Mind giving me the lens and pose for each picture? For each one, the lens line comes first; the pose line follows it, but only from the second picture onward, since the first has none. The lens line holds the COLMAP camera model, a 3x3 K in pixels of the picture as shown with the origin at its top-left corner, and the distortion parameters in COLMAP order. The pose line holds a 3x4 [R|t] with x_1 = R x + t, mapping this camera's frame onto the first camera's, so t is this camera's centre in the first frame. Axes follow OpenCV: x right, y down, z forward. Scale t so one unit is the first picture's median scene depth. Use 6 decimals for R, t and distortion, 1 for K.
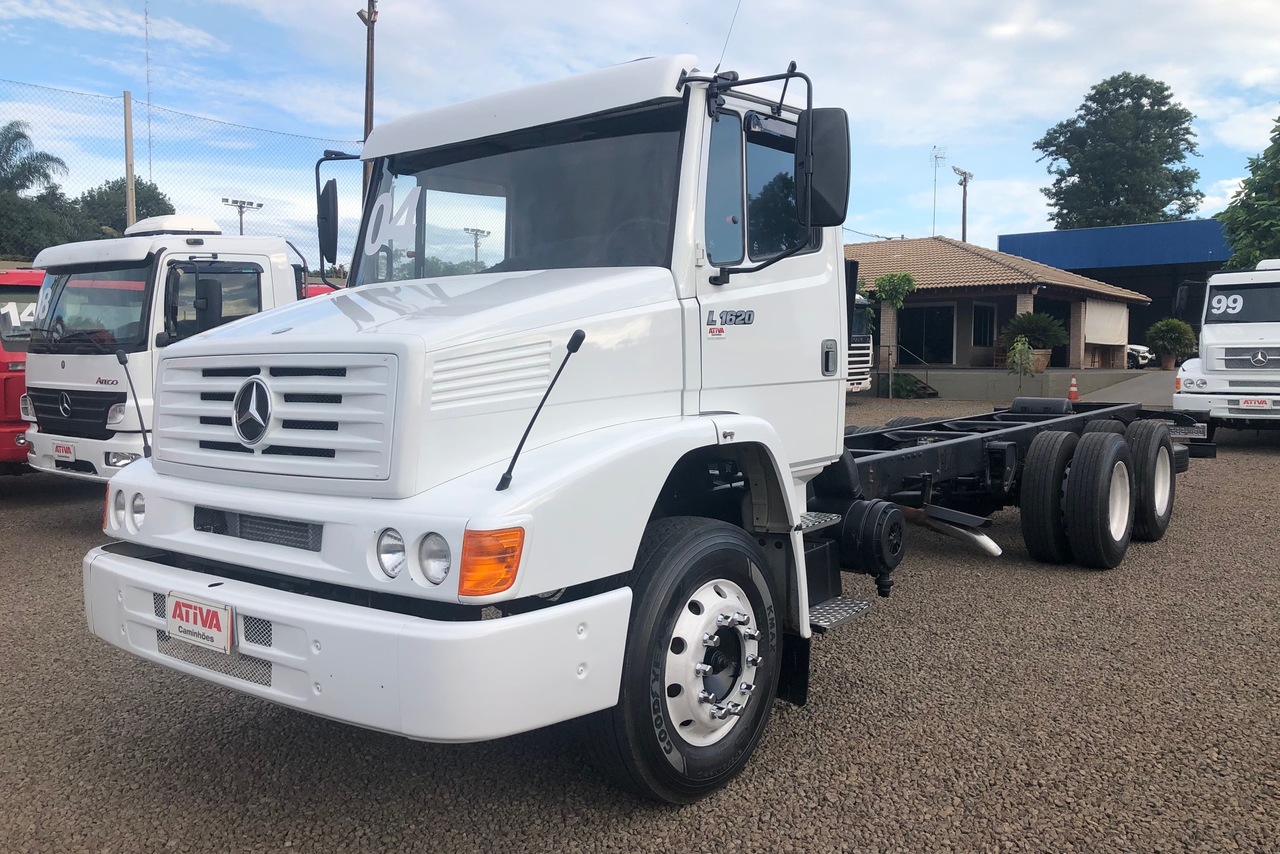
lens RADIAL K [[1071.1, 0, 650.4], [0, 1071.1, 427.7], [0, 0, 1]] dist [0.041863, -0.044802]
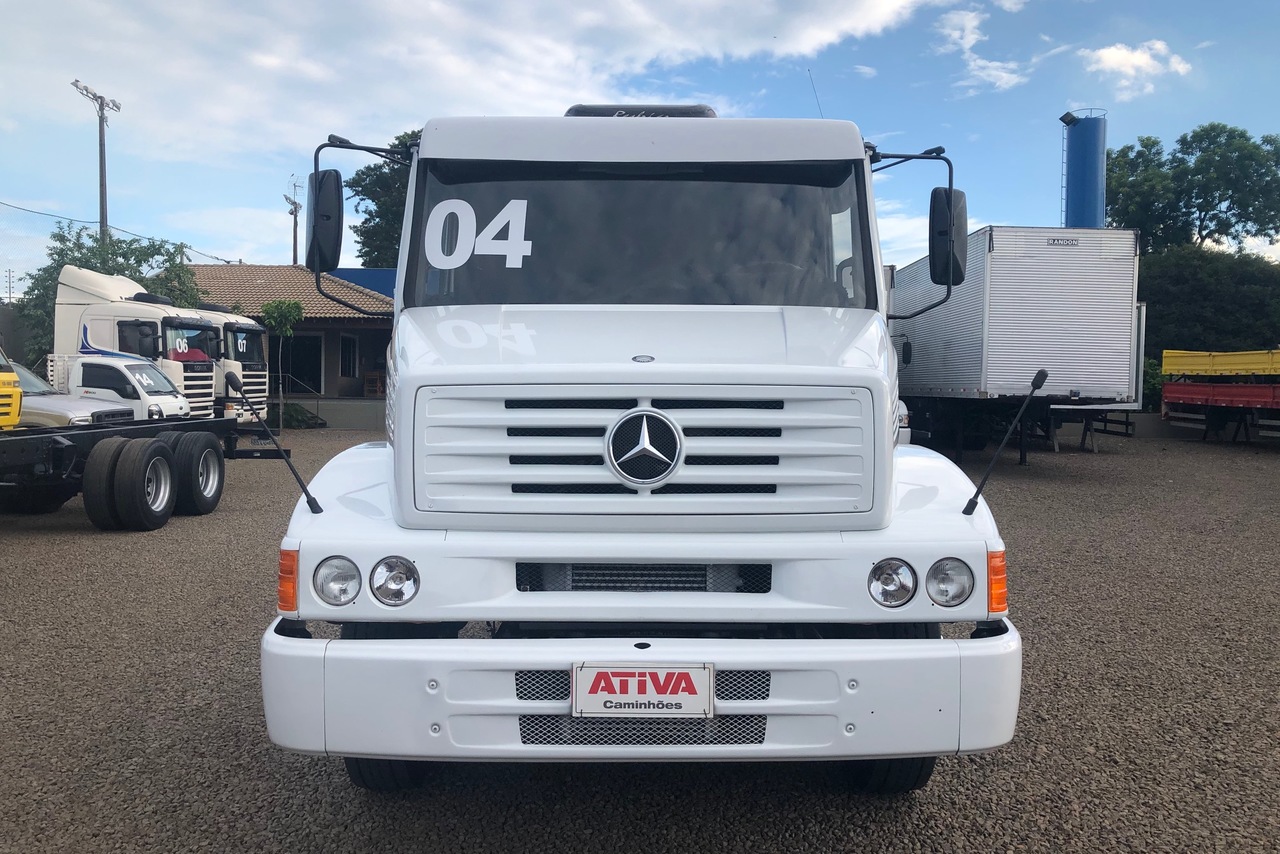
lens RADIAL K [[1071.1, 0, 652.2], [0, 1071.1, 417.4], [0, 0, 1]] dist [0.041863, -0.044802]
pose [[0.769320, -0.003714, 0.638853, -0.912545], [0.027426, 0.999253, -0.027218, -0.015420], [-0.638275, 0.038461, 0.768847, 0.303036]]
